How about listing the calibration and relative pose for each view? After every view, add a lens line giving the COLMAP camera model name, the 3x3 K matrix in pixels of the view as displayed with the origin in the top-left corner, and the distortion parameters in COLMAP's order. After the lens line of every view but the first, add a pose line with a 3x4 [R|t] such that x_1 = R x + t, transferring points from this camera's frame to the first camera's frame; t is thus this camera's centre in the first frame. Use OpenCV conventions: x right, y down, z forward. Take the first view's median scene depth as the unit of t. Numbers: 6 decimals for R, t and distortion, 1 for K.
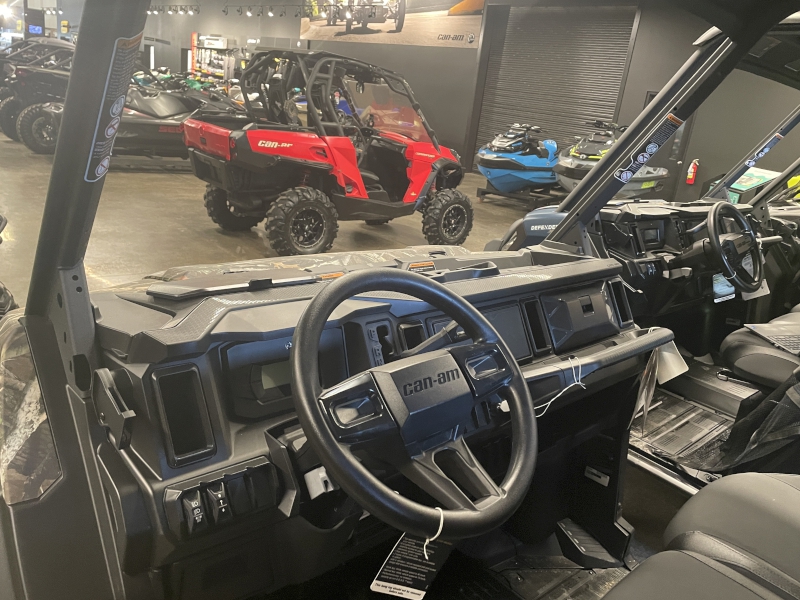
lens RADIAL K [[635.6, 0, 404.6], [0, 635.6, 301.2], [0, 0, 1]] dist [0.028189, -0.028955]
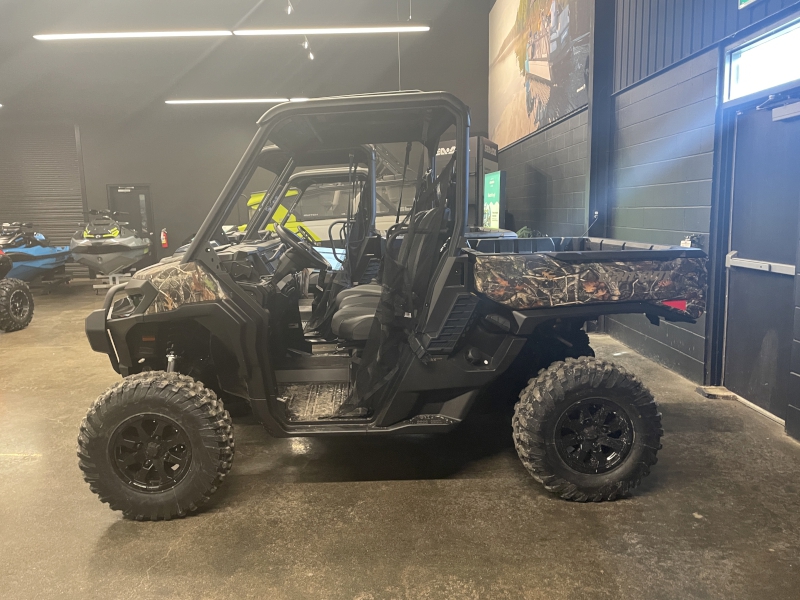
lens RADIAL K [[611.3, 0, 398.0], [0, 611.3, 295.4], [0, 0, 1]] dist [0.054884, -0.003452]
pose [[0.635654, -0.242769, 0.732807, -0.161993], [0.337103, 0.941267, 0.019418, 0.036811], [-0.694482, 0.234688, 0.680159, -0.136334]]
